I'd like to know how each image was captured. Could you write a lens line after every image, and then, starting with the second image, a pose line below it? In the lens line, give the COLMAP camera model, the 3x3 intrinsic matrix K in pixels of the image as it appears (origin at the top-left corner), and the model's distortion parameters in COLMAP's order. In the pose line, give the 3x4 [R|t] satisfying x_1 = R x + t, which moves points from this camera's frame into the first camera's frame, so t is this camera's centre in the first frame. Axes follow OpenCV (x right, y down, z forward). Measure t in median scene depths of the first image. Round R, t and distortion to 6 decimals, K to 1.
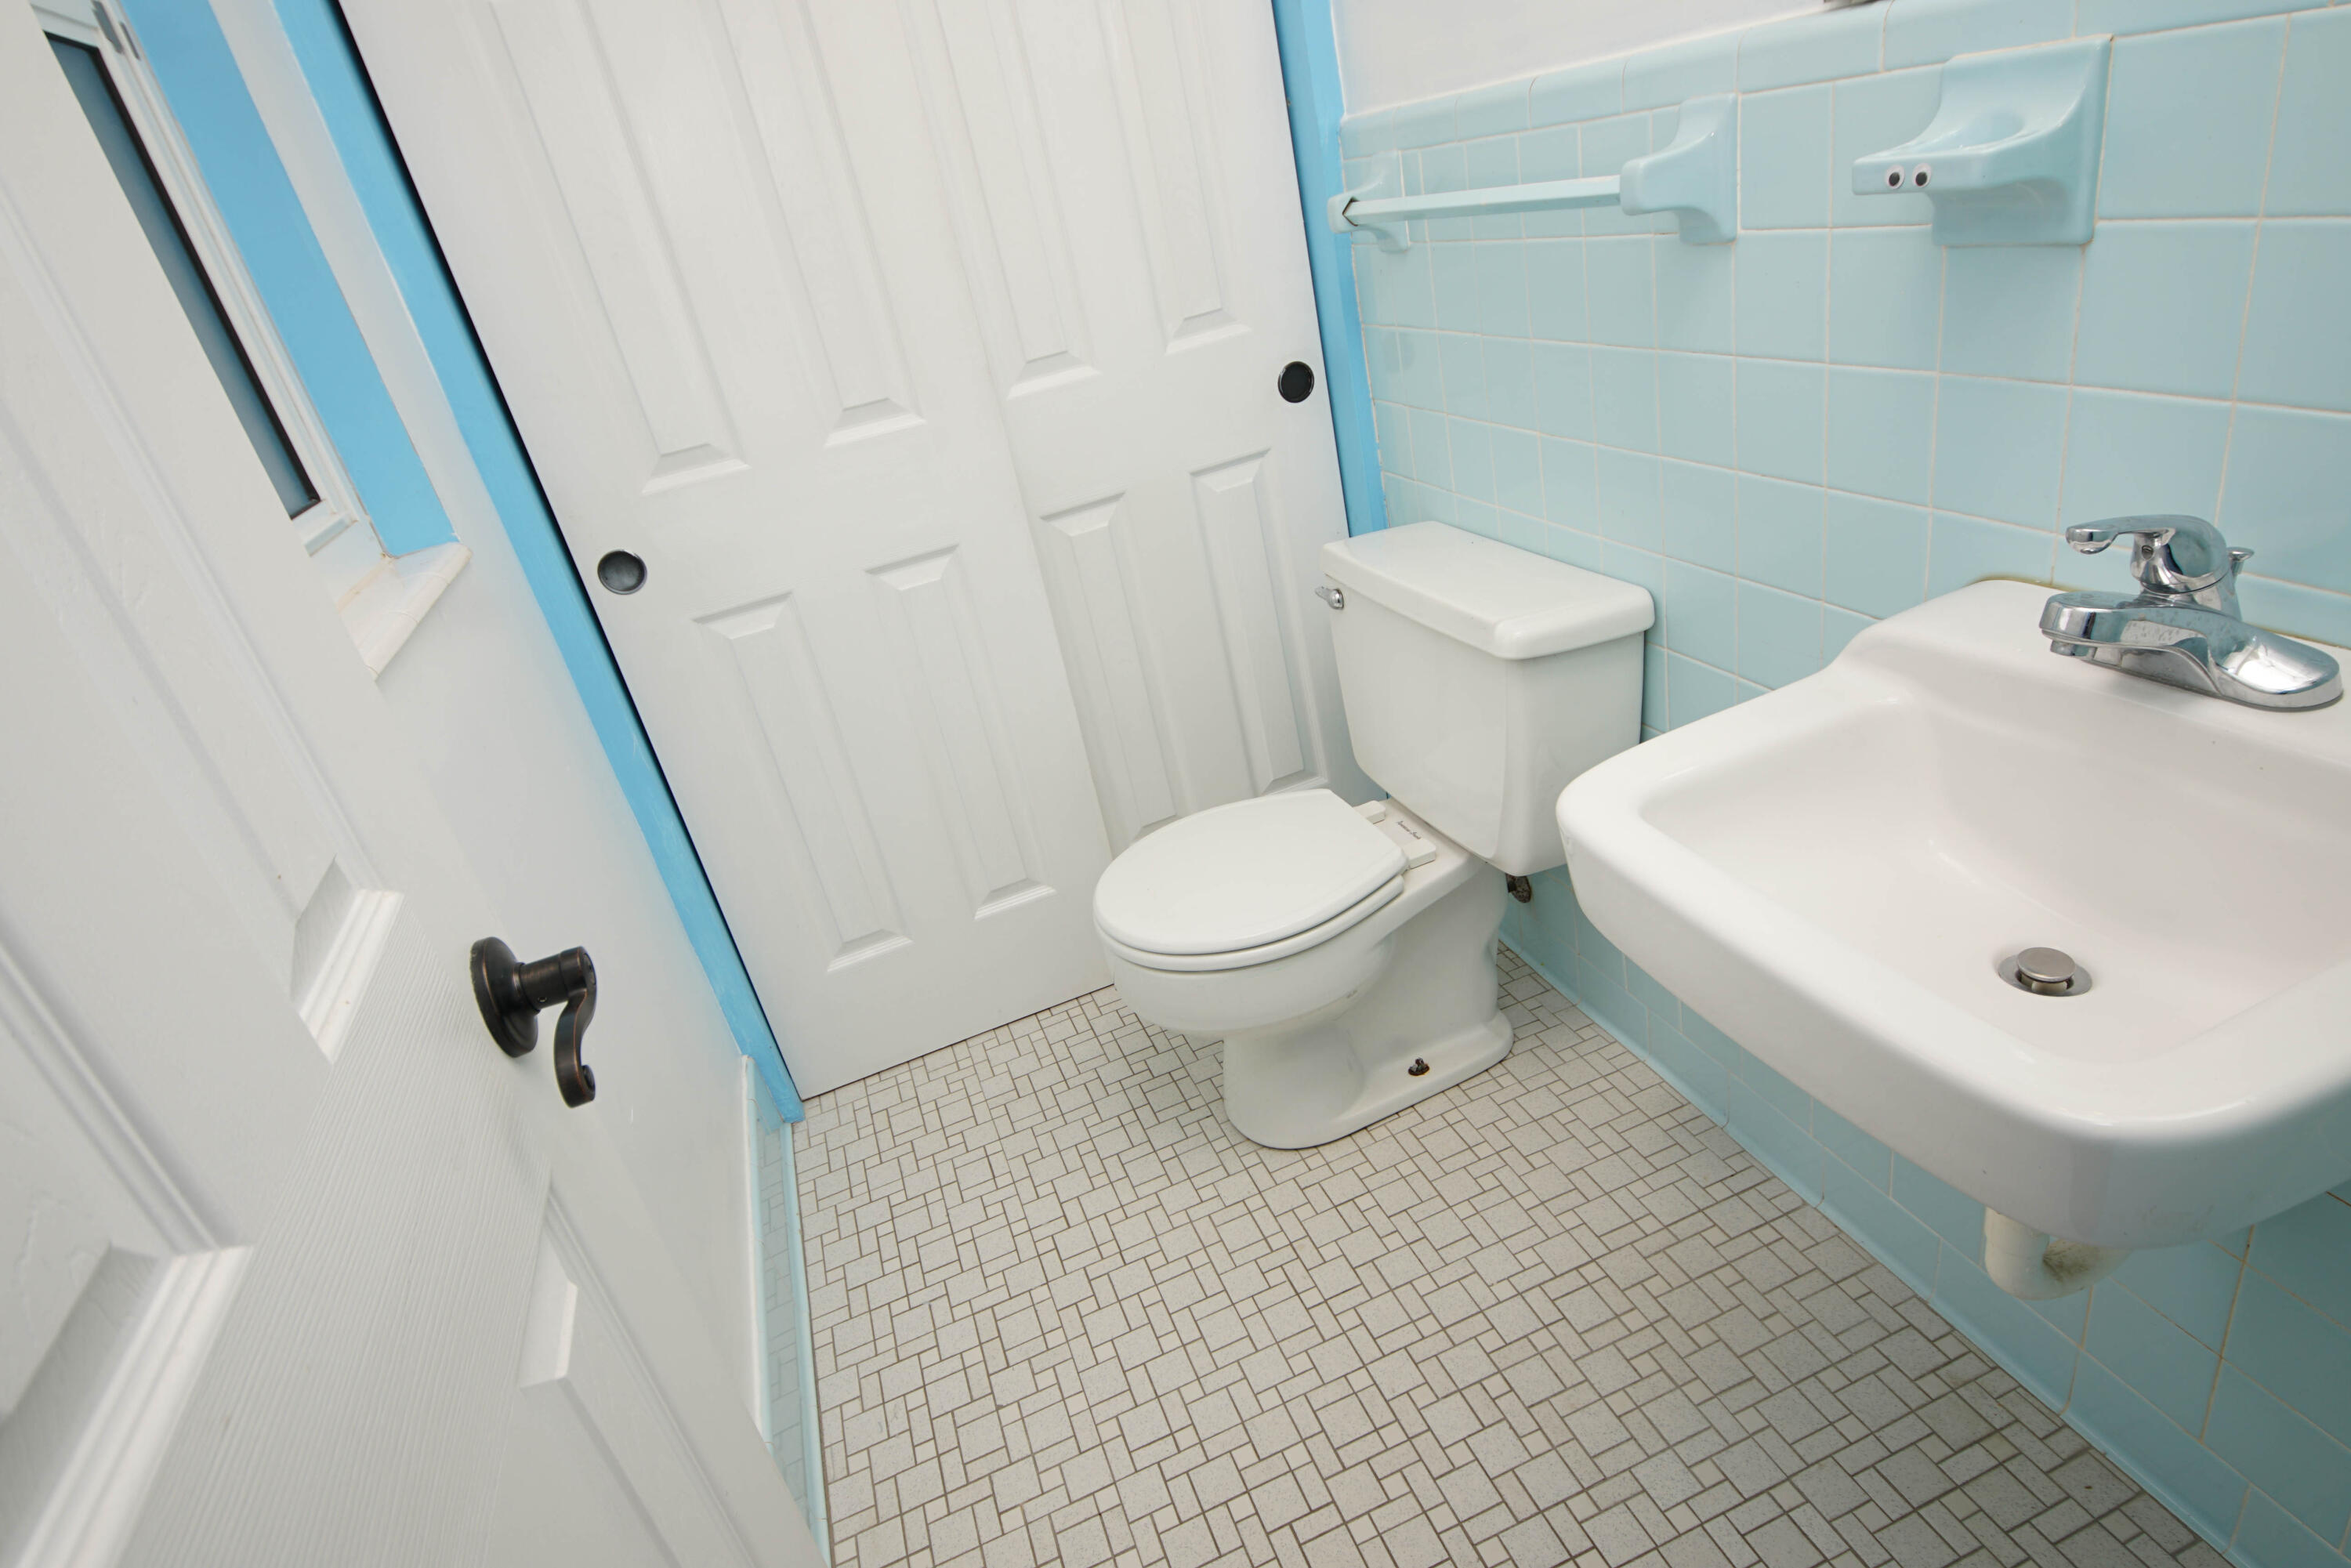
lens RADIAL K [[1258.5, 0, 1154.6], [0, 1258.5, 777.2], [0, 0, 1]] dist [0.037934, -0.035696]
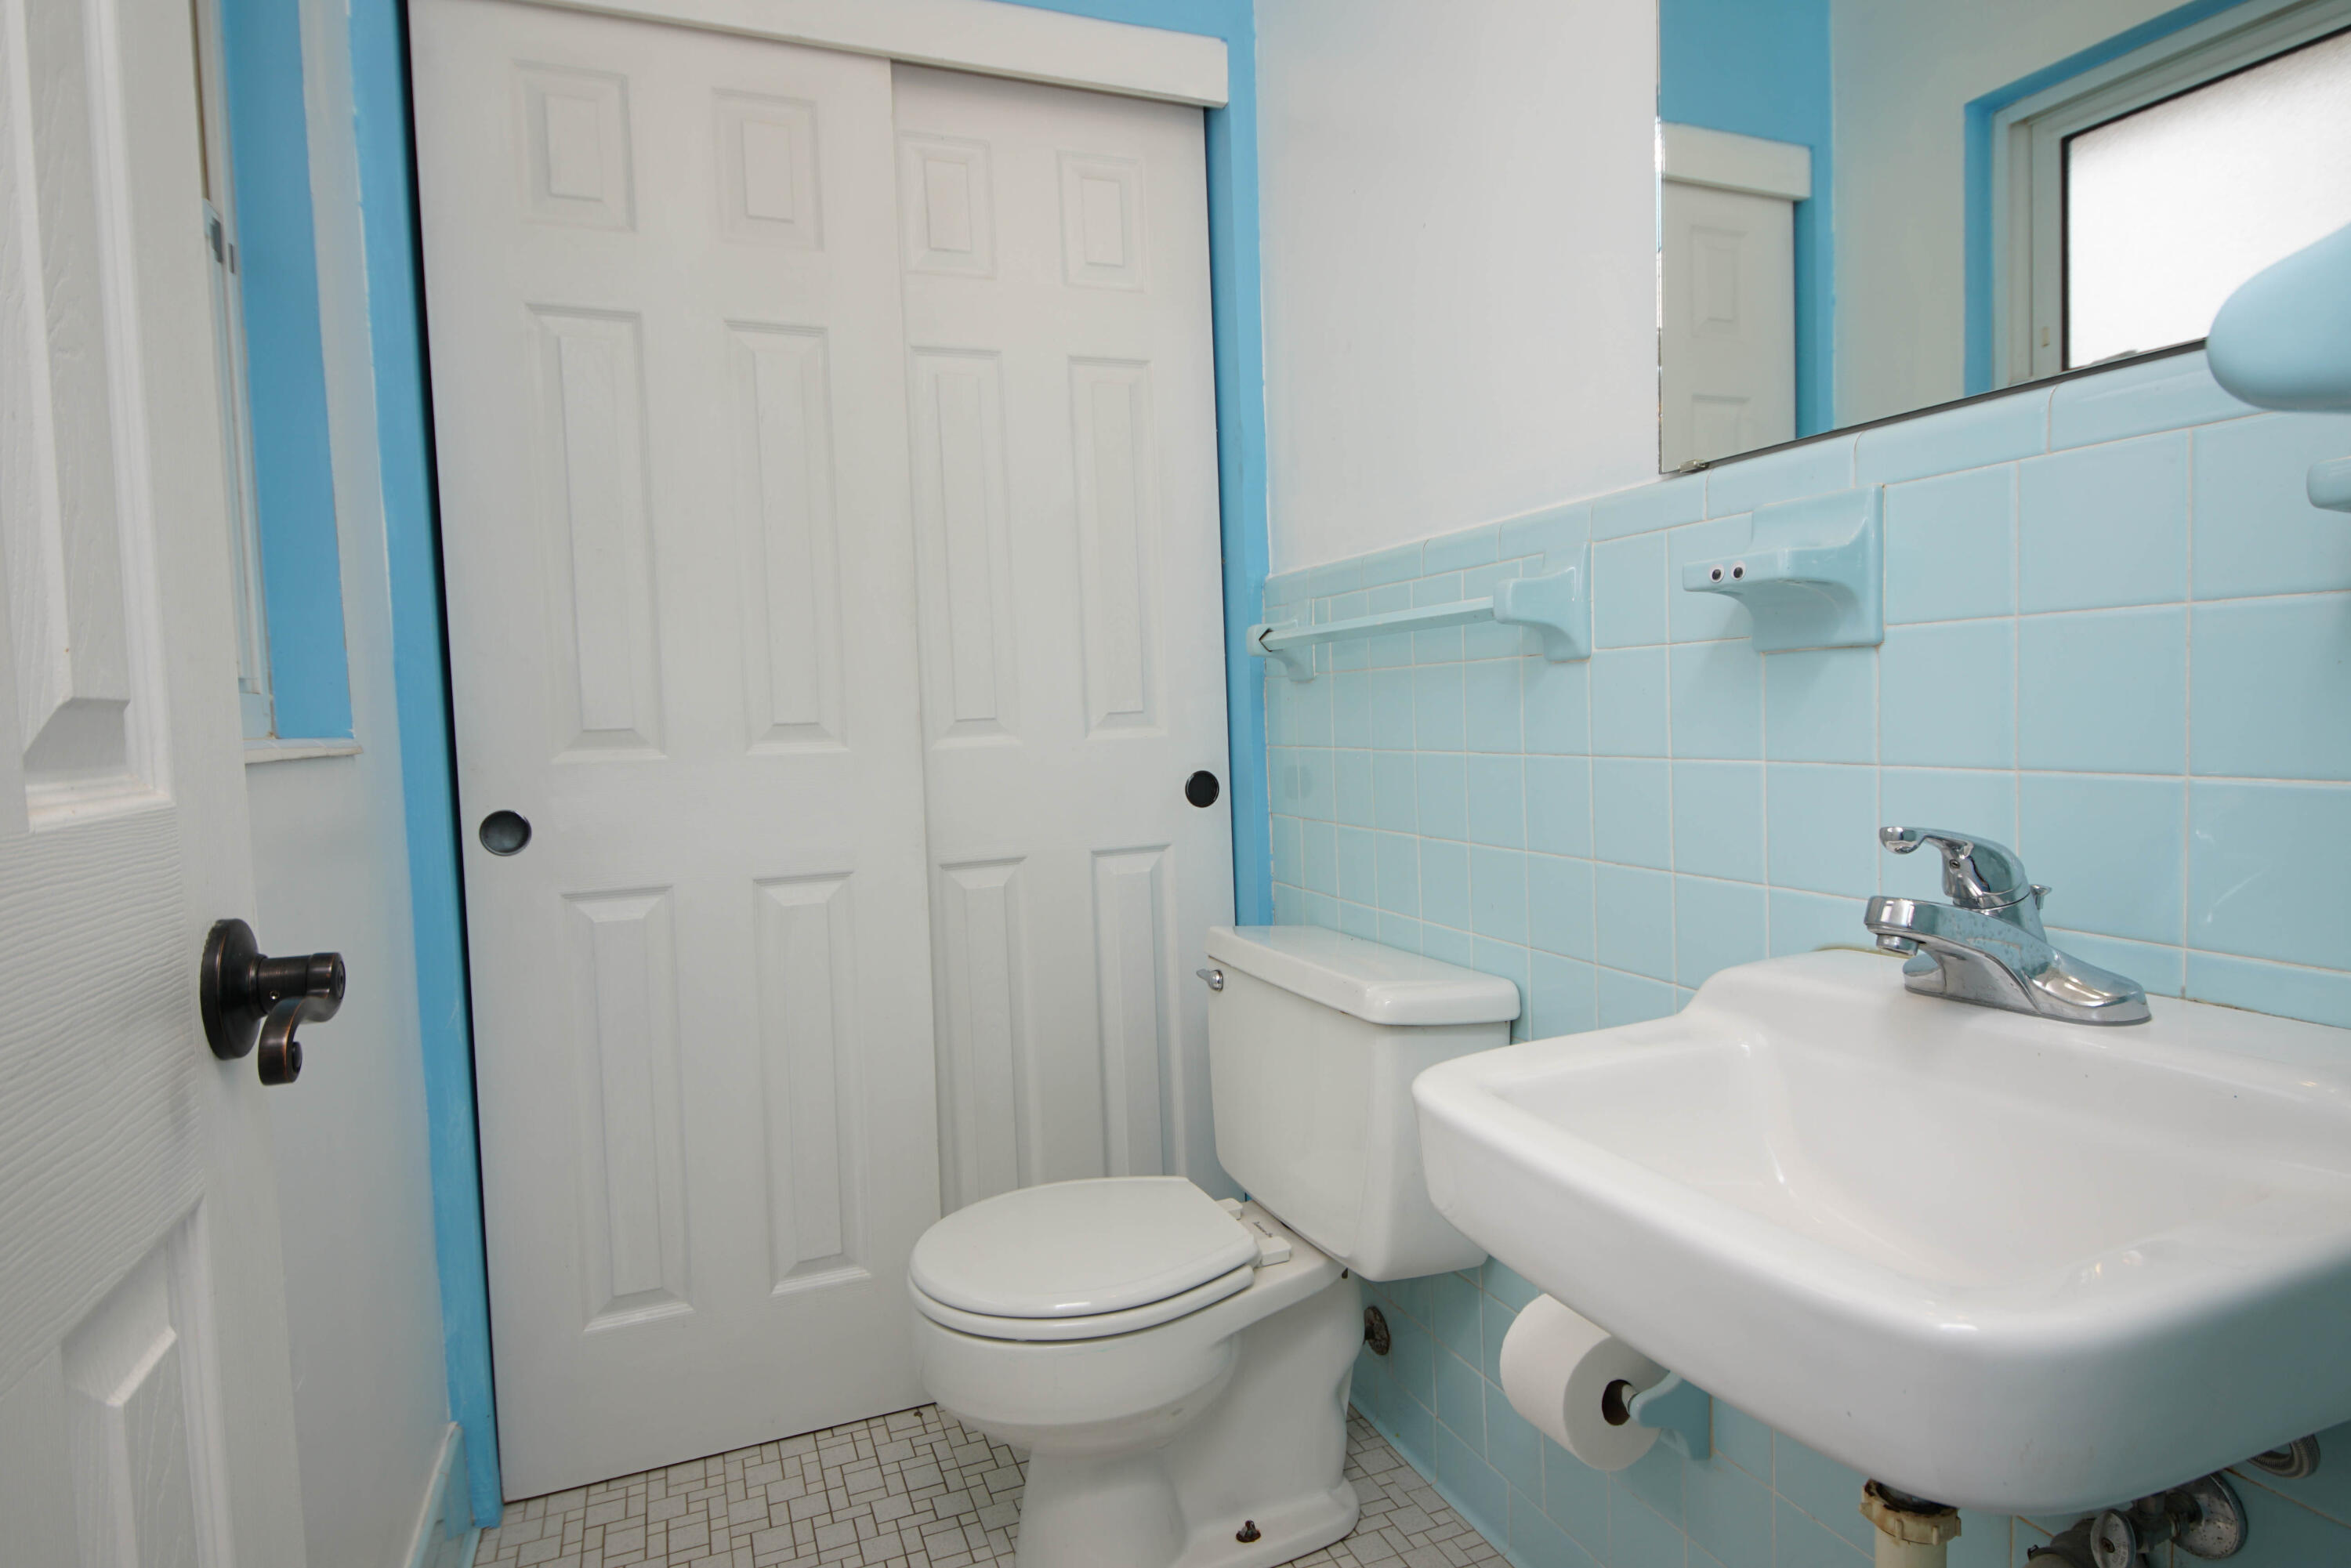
lens RADIAL K [[1258.5, 0, 1154.6], [0, 1258.5, 777.2], [0, 0, 1]] dist [0.037934, -0.035696]
pose [[0.984888, 0.166214, 0.048674, 0.019897], [-0.133601, 0.907956, -0.397198, 0.115394], [-0.110214, 0.384692, 0.916441, 0.024178]]
